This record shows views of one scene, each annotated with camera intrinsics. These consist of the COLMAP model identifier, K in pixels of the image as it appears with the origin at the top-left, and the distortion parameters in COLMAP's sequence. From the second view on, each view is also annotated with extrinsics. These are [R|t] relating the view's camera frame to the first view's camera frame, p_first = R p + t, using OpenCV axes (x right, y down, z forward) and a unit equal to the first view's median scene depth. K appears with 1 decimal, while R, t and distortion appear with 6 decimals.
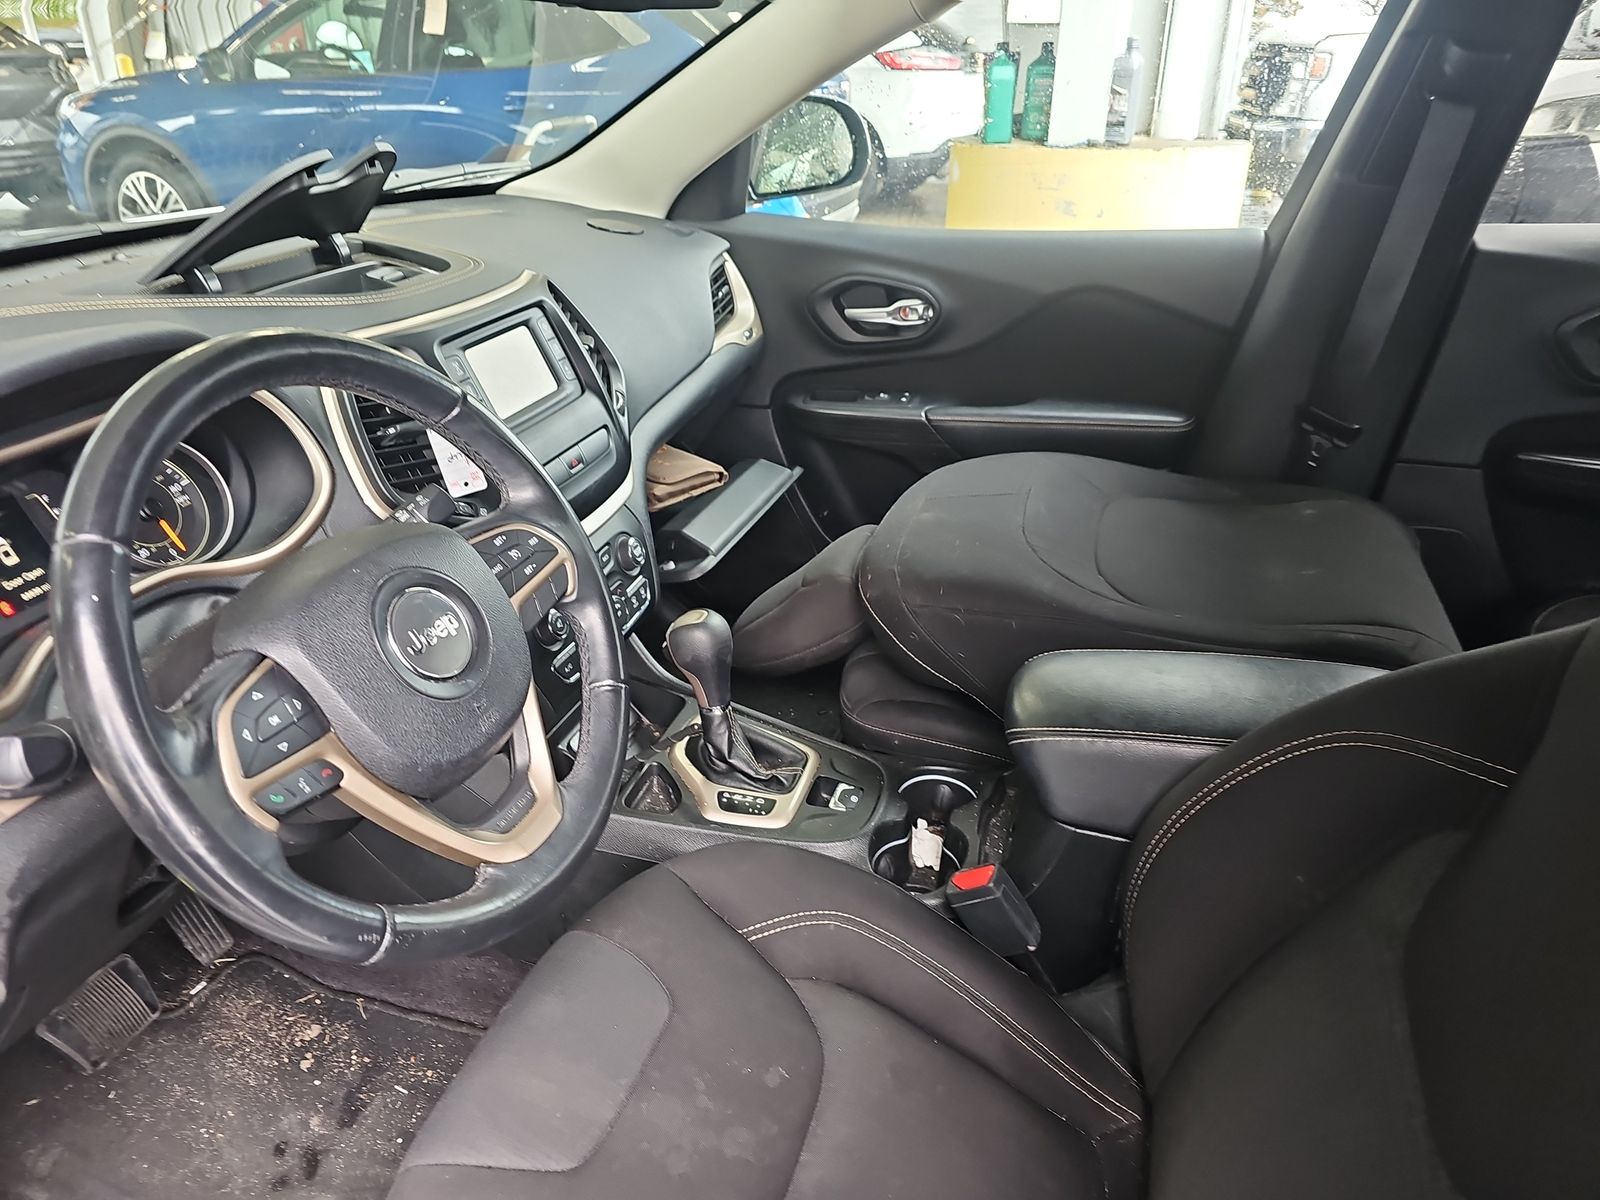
lens RADIAL K [[1055.6, 0, 835.3], [0, 1055.6, 602.0], [0, 0, 1]] dist [0.028067, -0.025809]
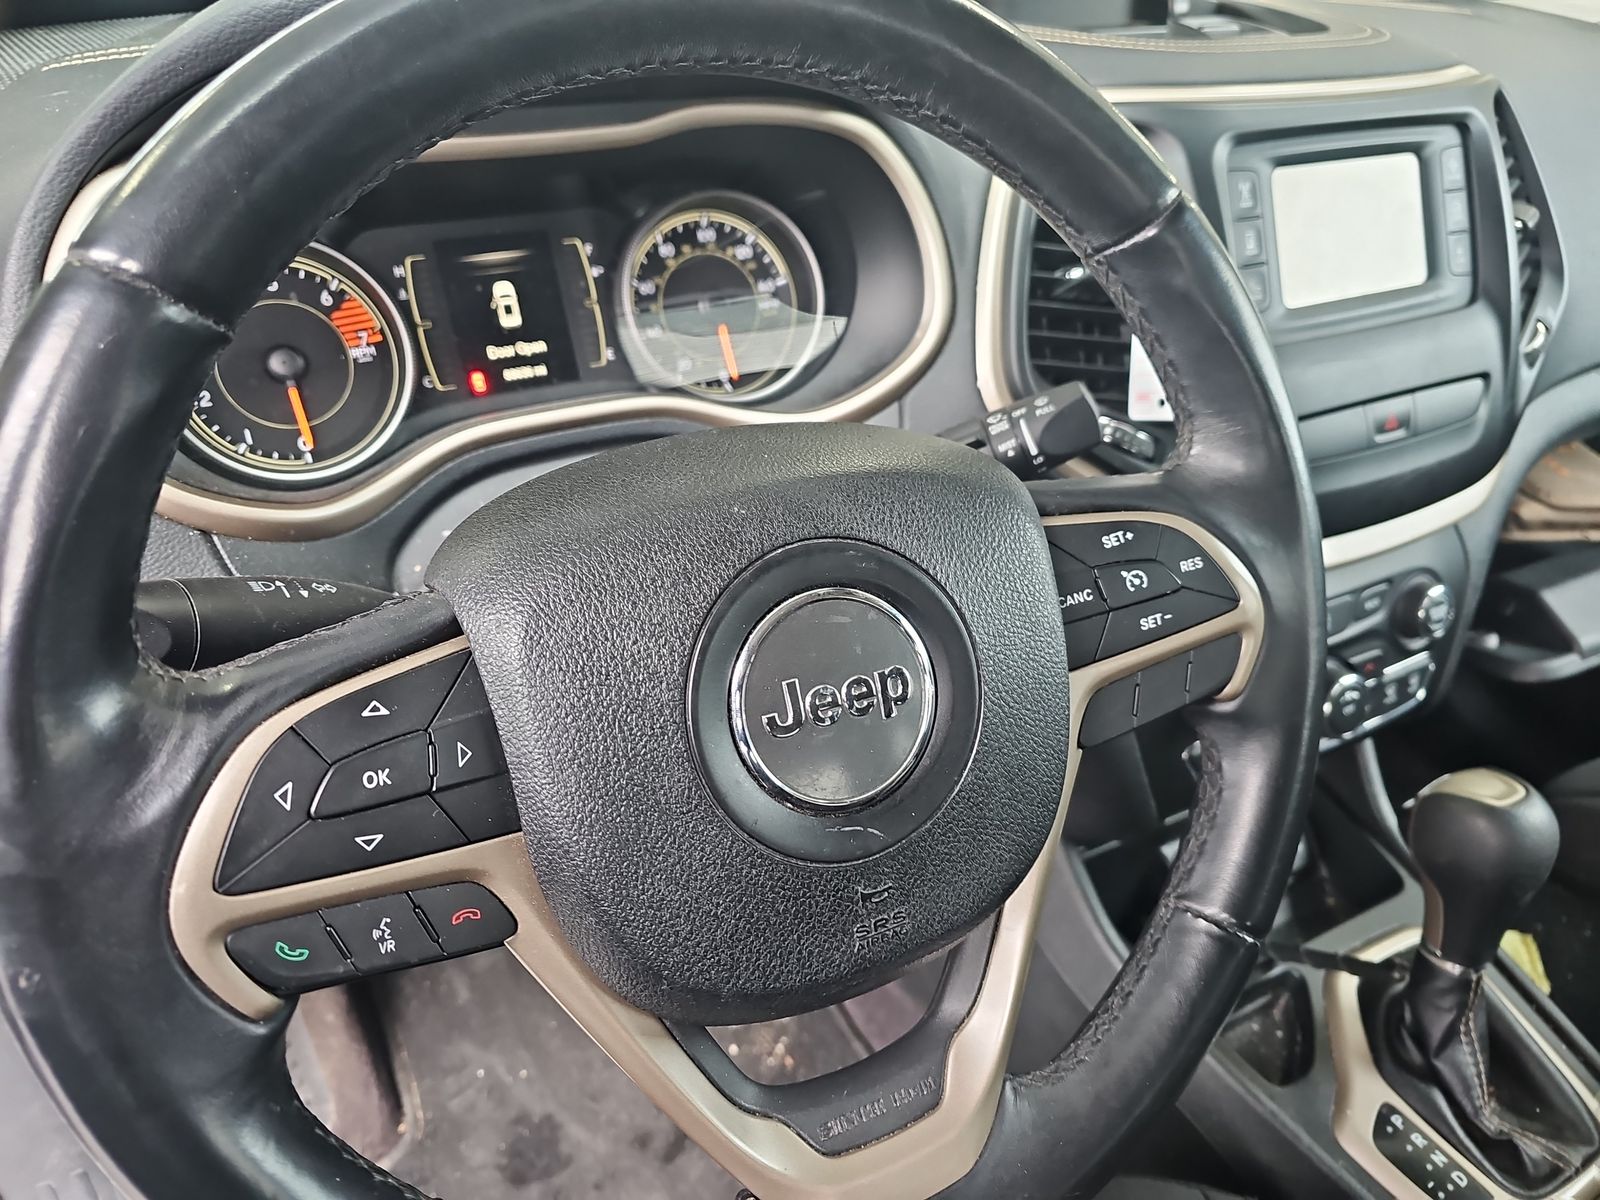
lens RADIAL K [[1055.6, 0, 835.3], [0, 1055.6, 602.0], [0, 0, 1]] dist [0.028067, -0.025809]
pose [[0.698019, 0.397419, -0.595675, -0.087609], [-0.349741, 0.915097, 0.200698, -0.058816], [0.624861, 0.068241, 0.777748, 0.414043]]
